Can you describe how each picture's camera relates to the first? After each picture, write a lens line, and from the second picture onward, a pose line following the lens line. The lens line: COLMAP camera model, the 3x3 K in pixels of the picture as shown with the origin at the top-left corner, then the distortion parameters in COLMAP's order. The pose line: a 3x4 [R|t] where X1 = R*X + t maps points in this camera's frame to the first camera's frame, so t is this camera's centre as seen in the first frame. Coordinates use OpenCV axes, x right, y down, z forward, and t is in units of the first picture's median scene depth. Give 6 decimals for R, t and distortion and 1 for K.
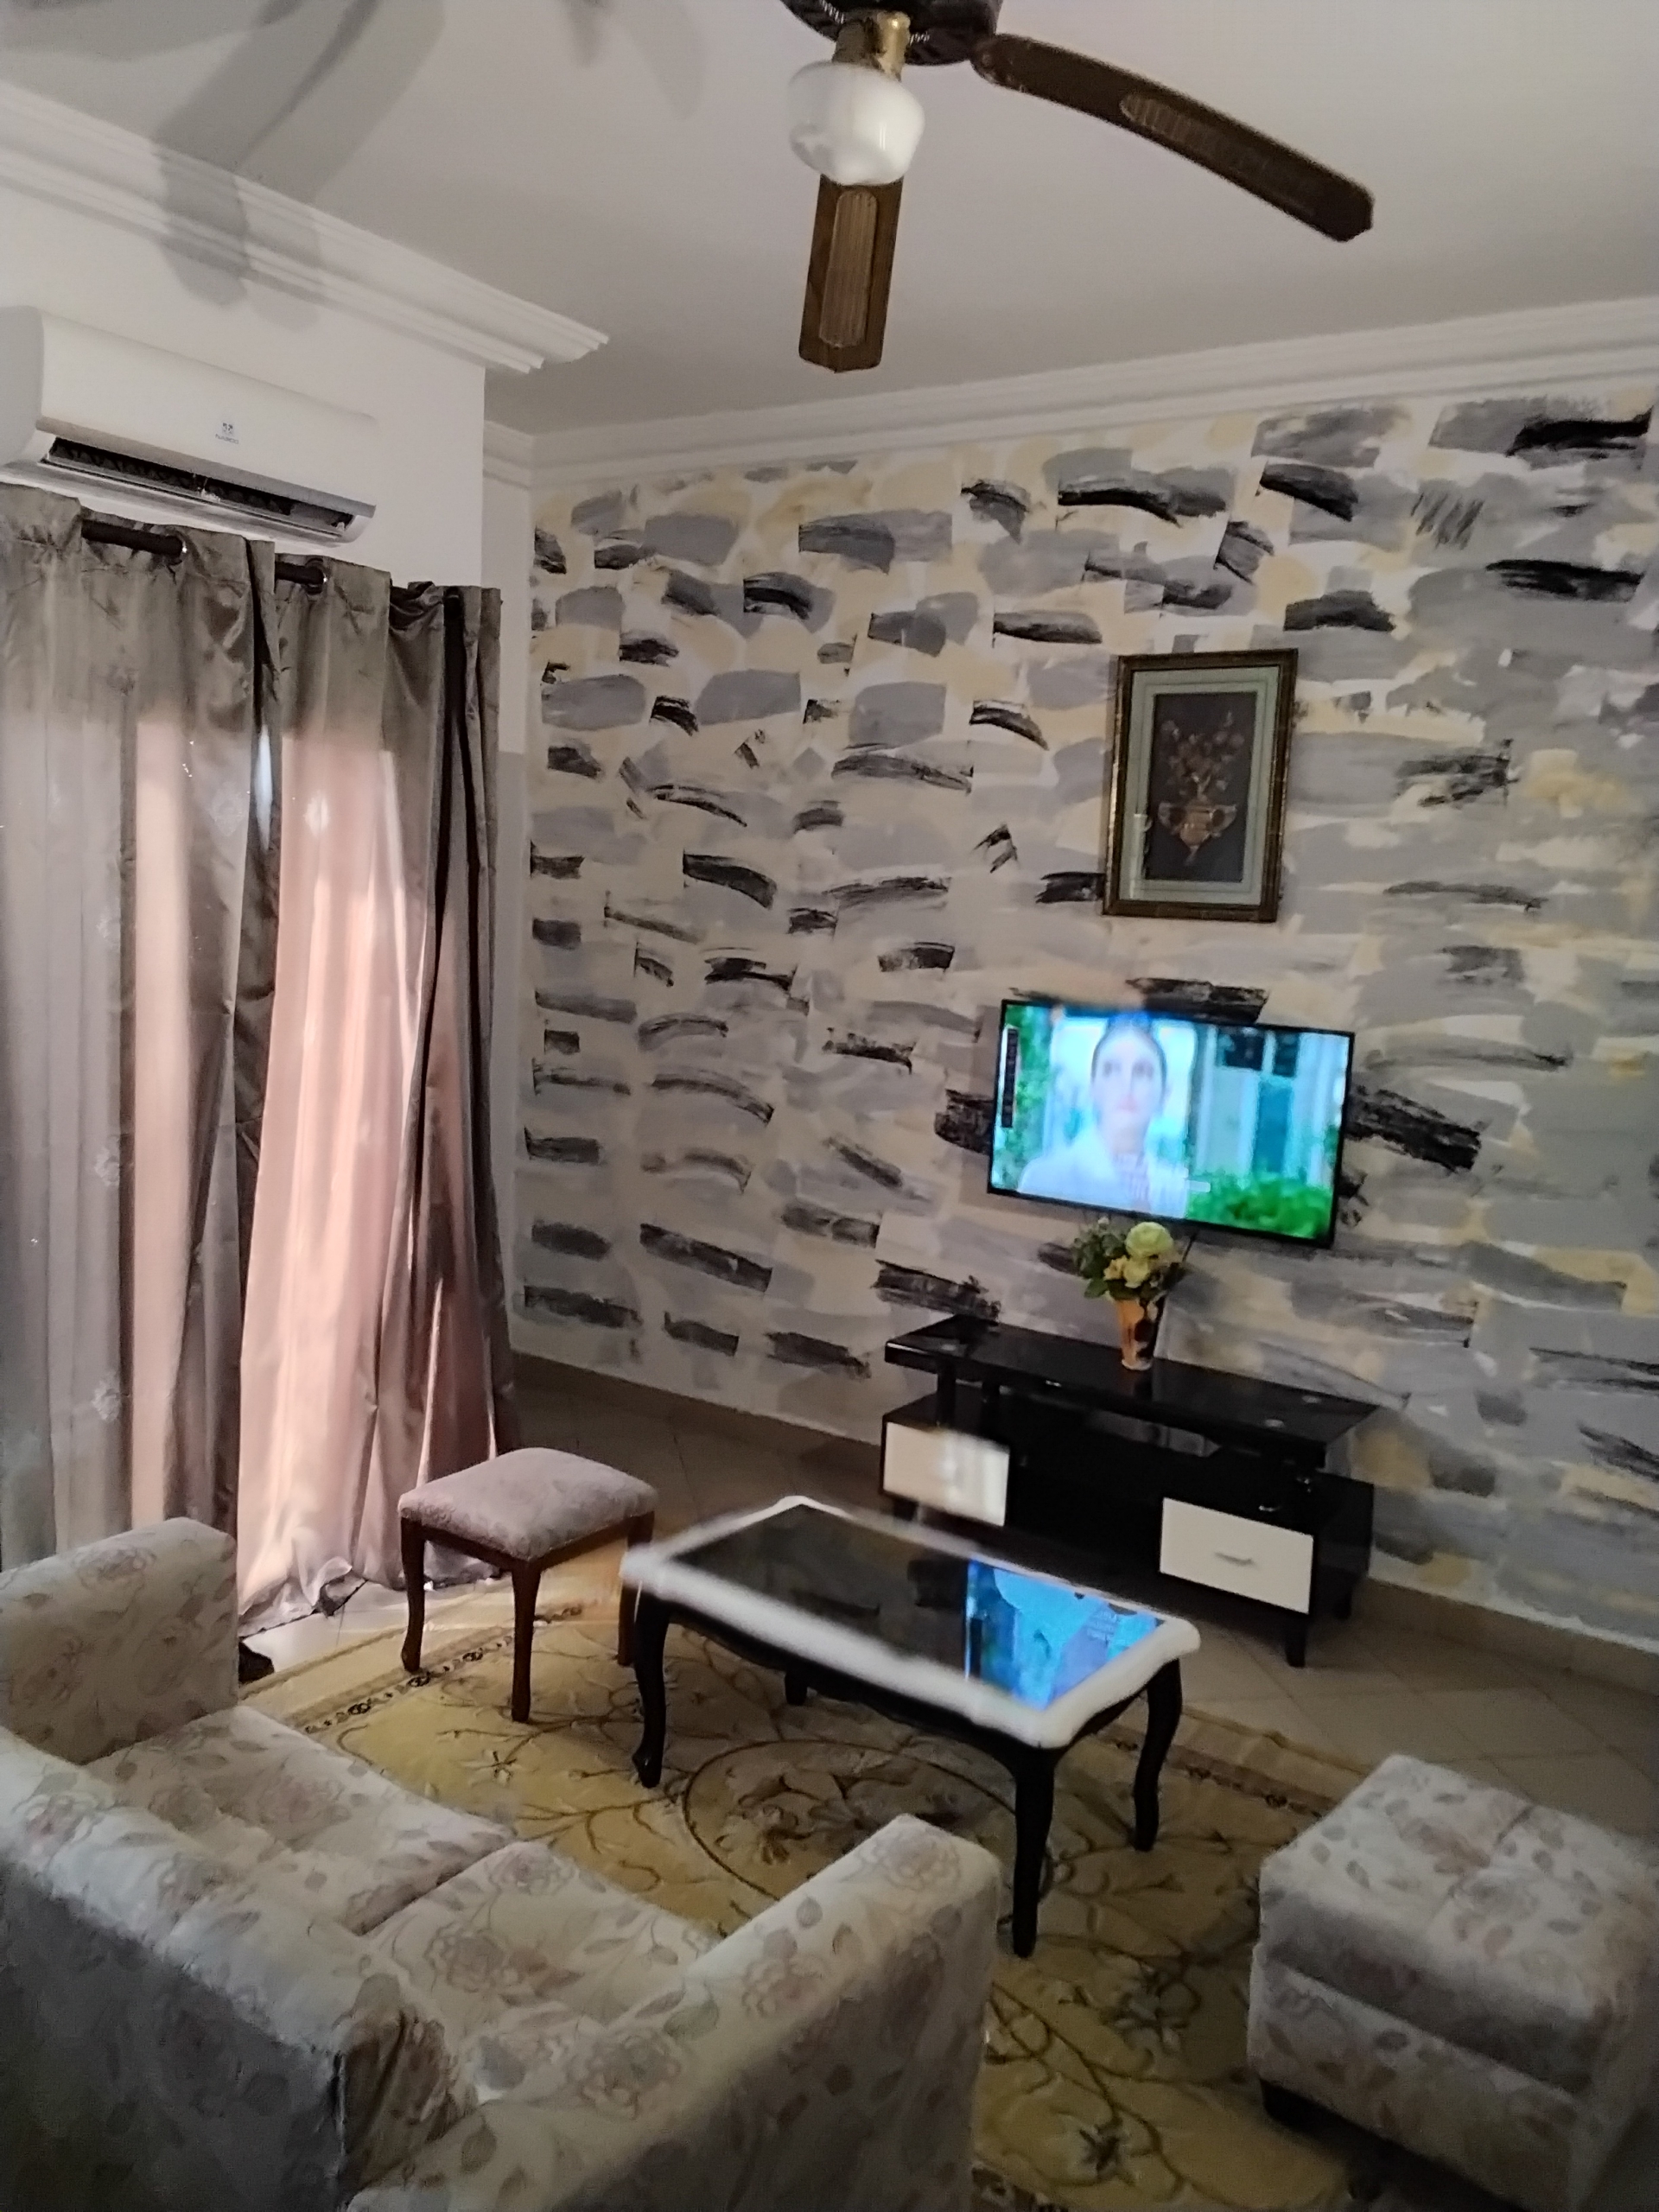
lens RADIAL K [[1753.1, 0, 827.3], [0, 1753.1, 1099.2], [0, 0, 1]] dist [-0.018676, -0.004360]
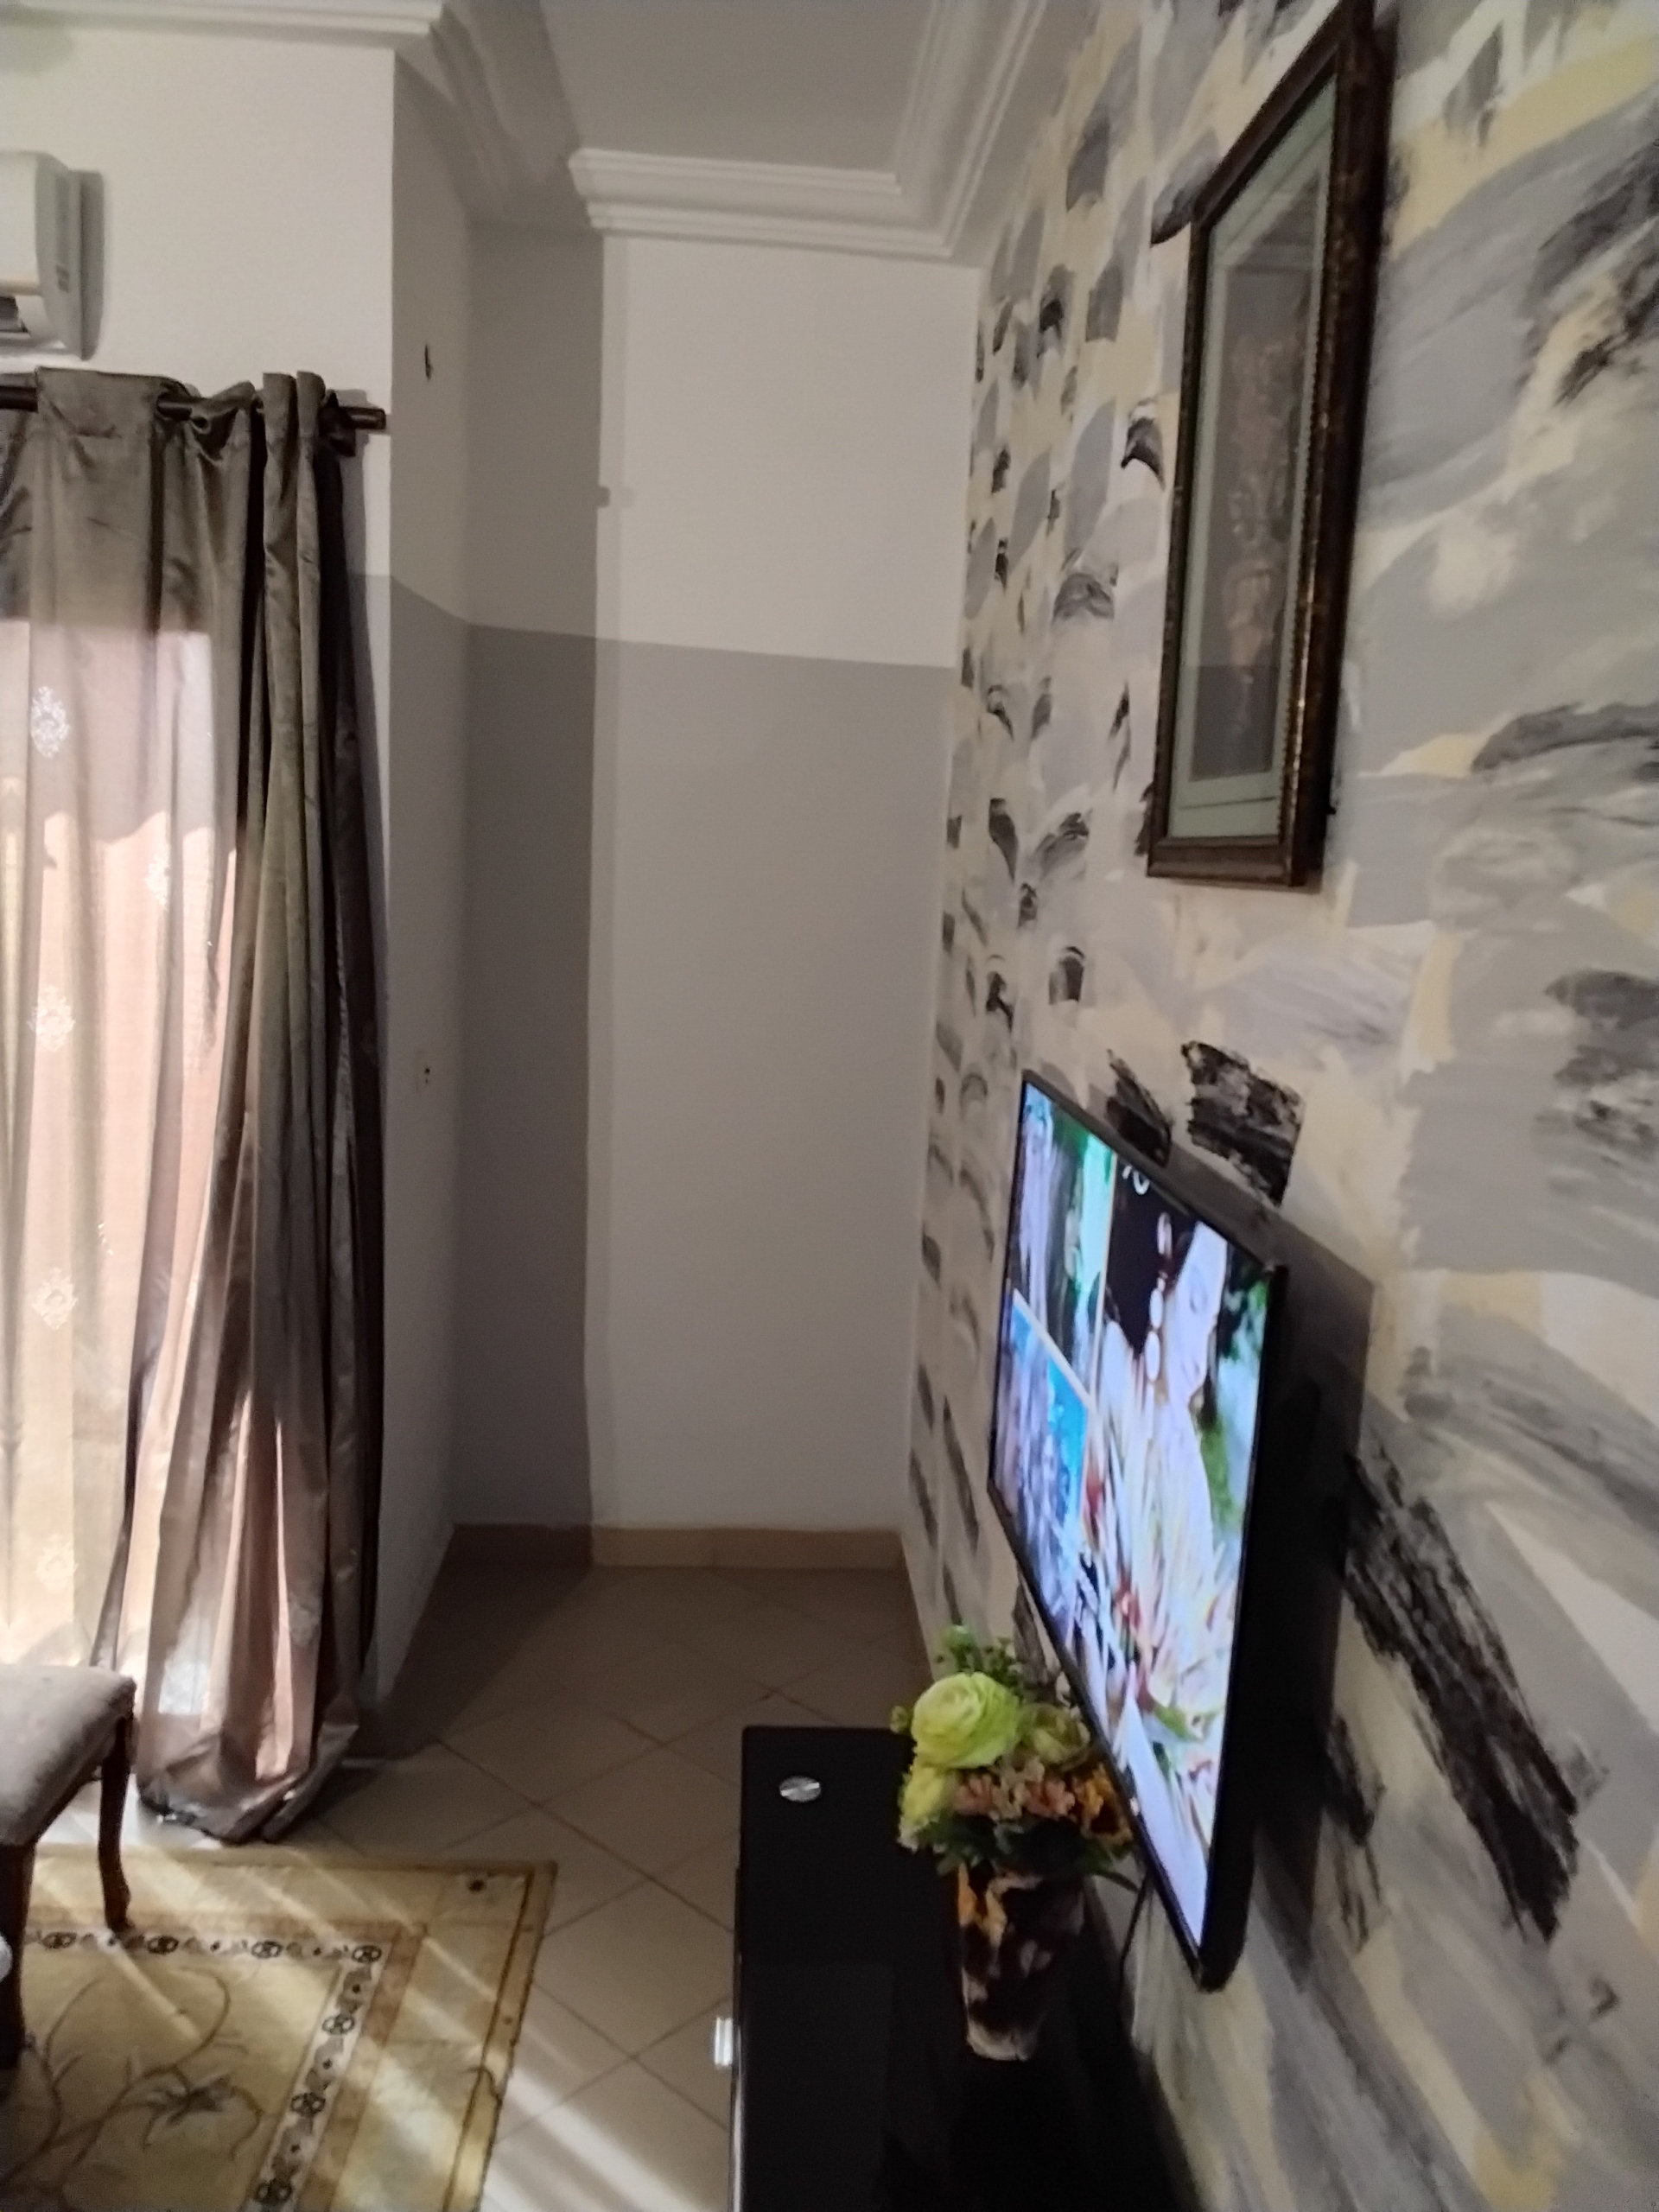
lens RADIAL K [[1753.1, 0, 829.8], [0, 1753.1, 1108.2], [0, 0, 1]] dist [-0.018676, -0.004360]
pose [[0.621331, 0.102306, -0.776840, 0.472596], [-0.113271, 0.992753, 0.040144, -0.066843], [0.775317, 0.063051, 0.628417, 0.765932]]
